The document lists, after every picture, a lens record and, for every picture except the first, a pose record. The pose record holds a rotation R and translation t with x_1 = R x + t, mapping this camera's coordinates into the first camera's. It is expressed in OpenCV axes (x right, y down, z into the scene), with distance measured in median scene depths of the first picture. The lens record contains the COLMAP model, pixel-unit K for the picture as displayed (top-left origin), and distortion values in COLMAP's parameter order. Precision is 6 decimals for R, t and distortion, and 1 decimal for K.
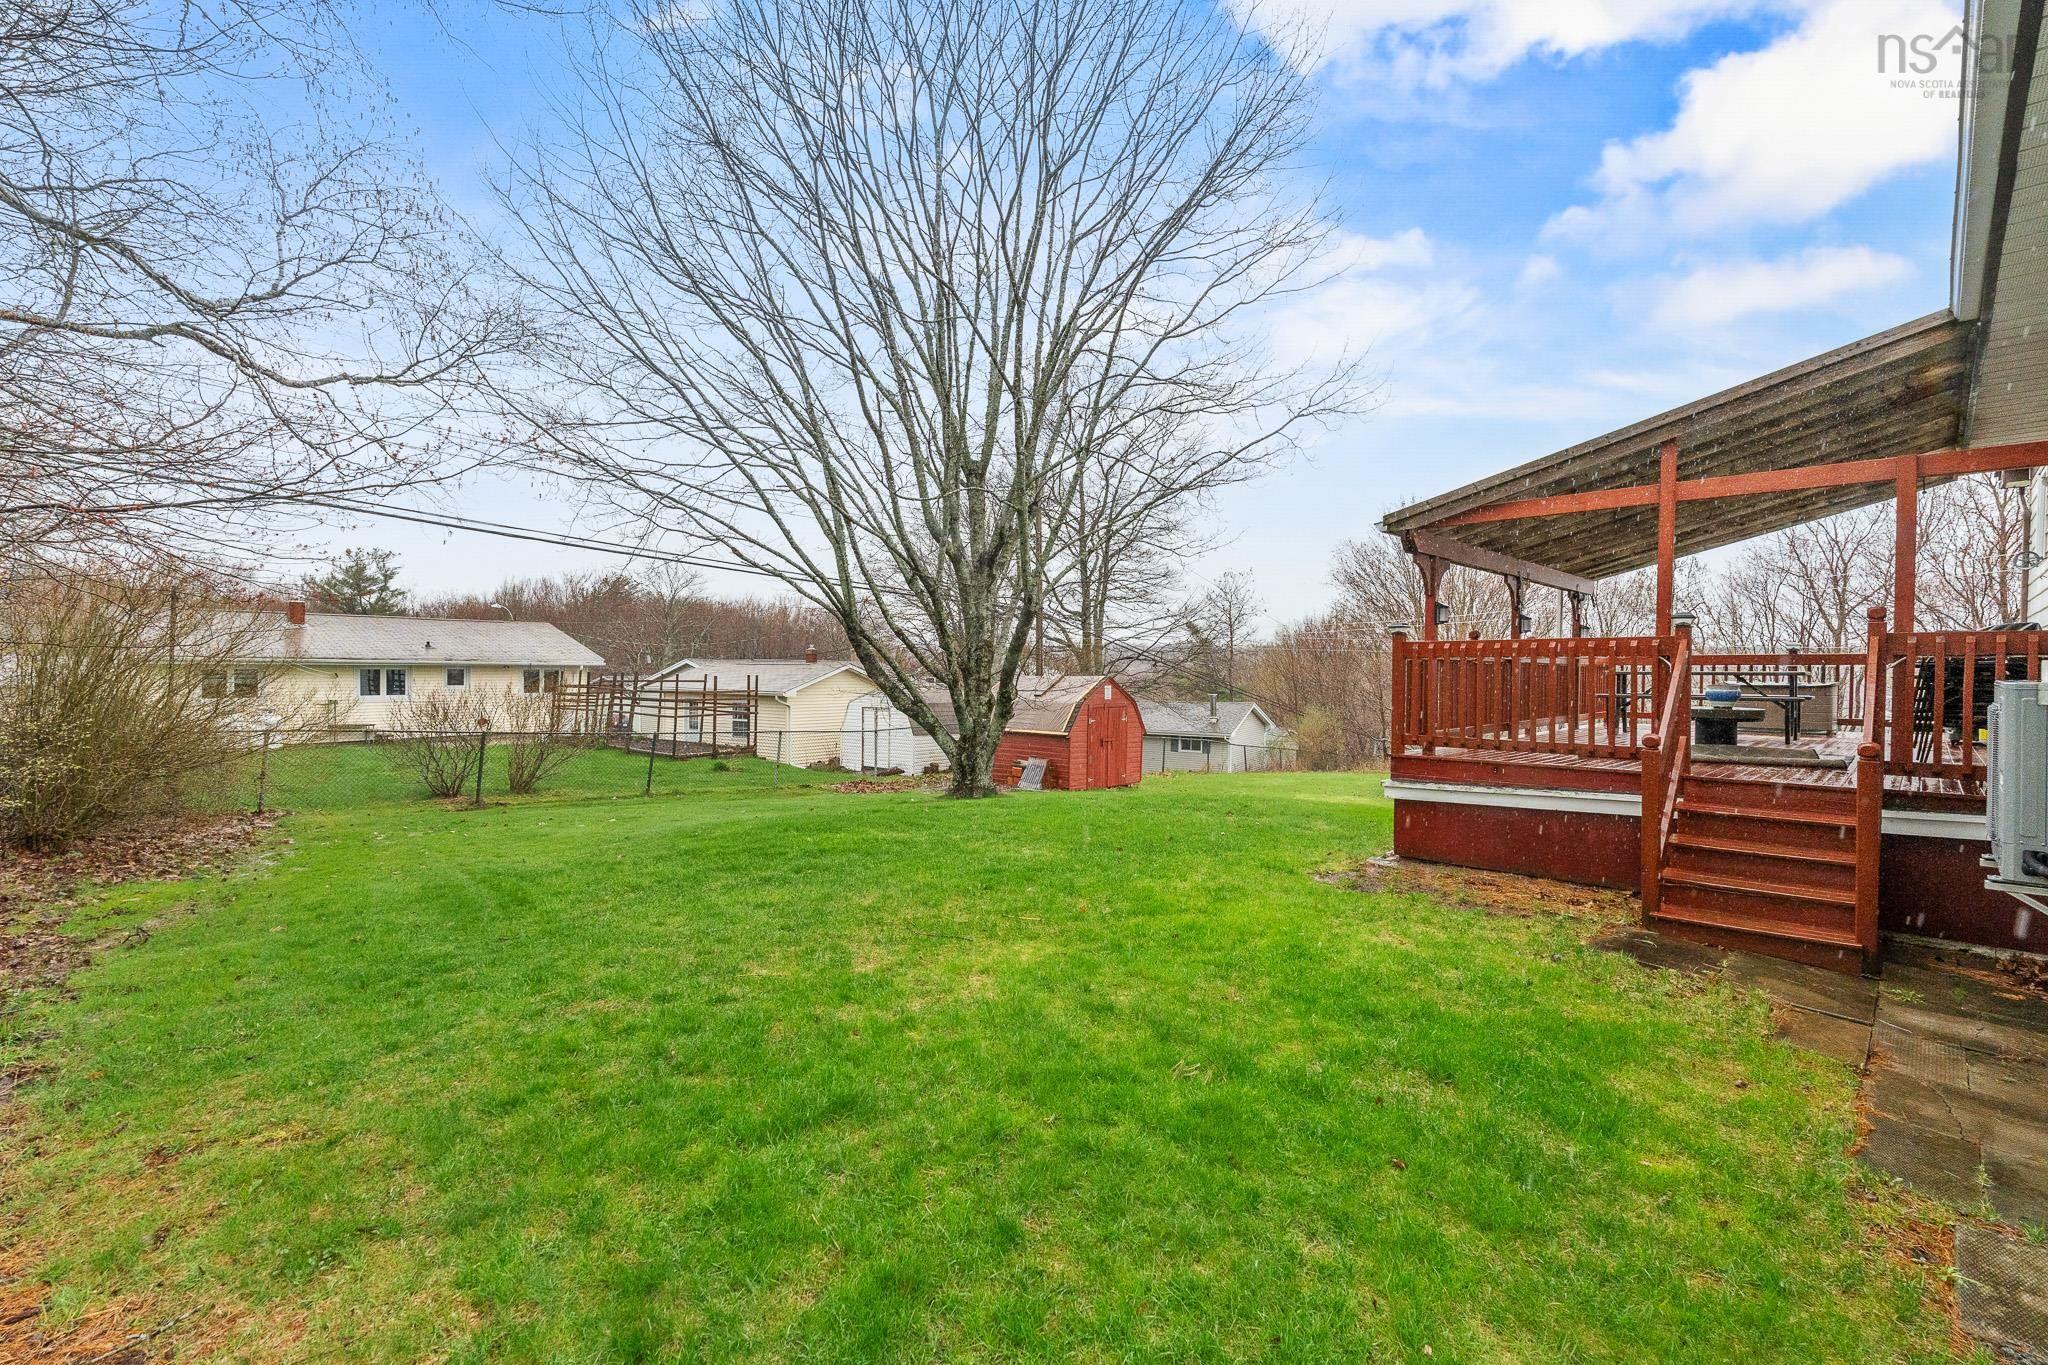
lens RADIAL K [[890.8, 0, 1031.2], [0, 890.8, 665.7], [0, 0, 1]] dist [-0.001303, 0.000296]
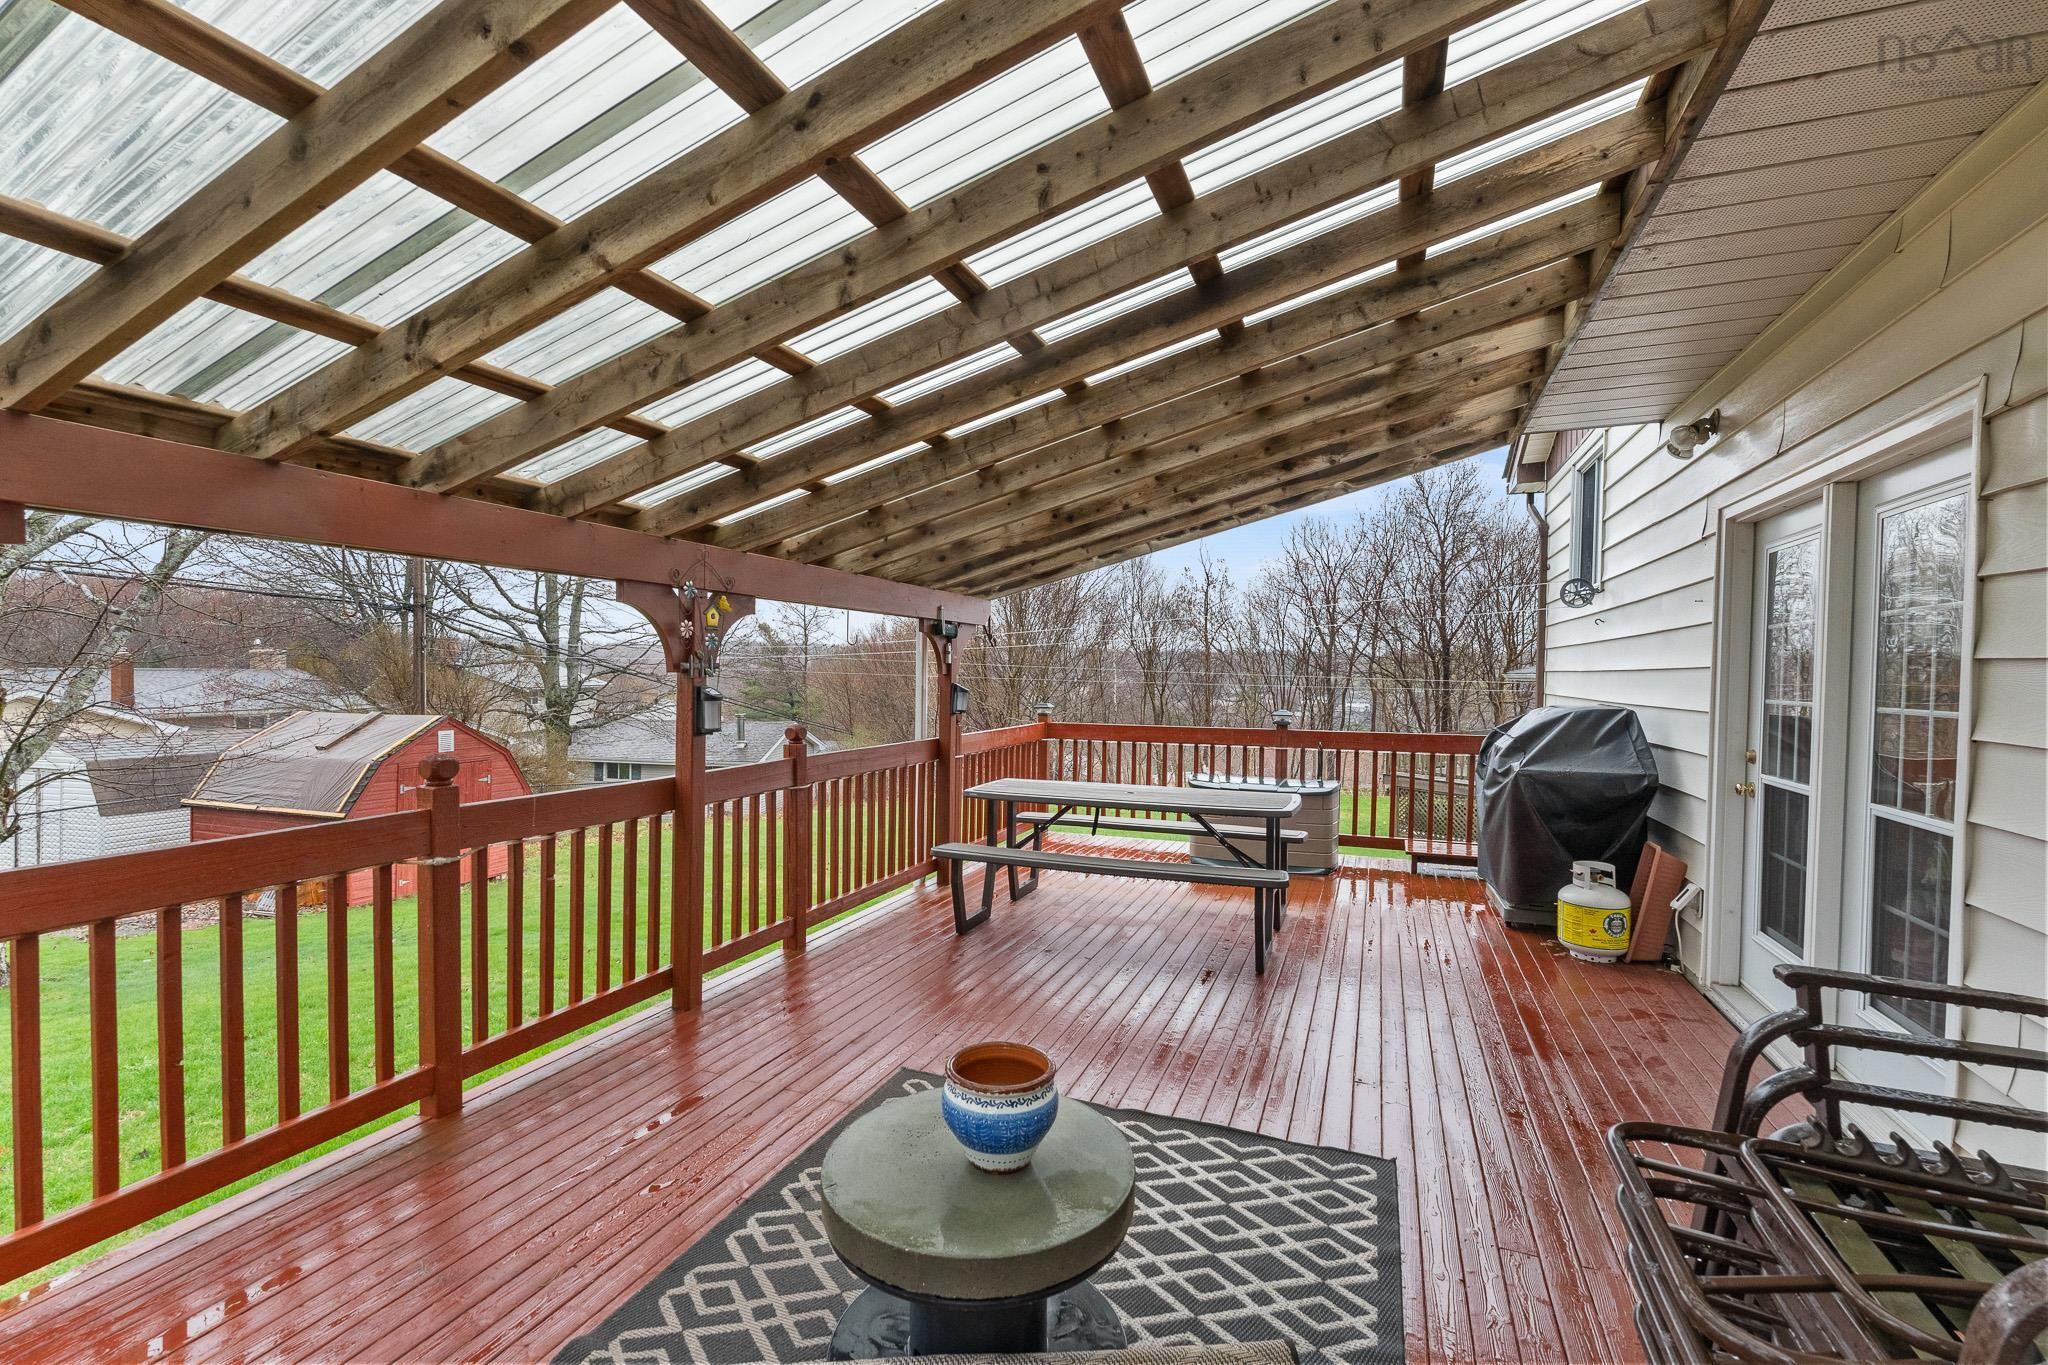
lens RADIAL K [[890.8, 0, 1031.2], [0, 890.8, 665.7], [0, 0, 1]] dist [-0.001303, 0.000296]
pose [[0.915196, 0.004567, 0.402982, 0.197810], [-0.005495, 0.999984, 0.001146, -0.025237], [-0.402971, -0.003263, 0.915207, 0.222865]]
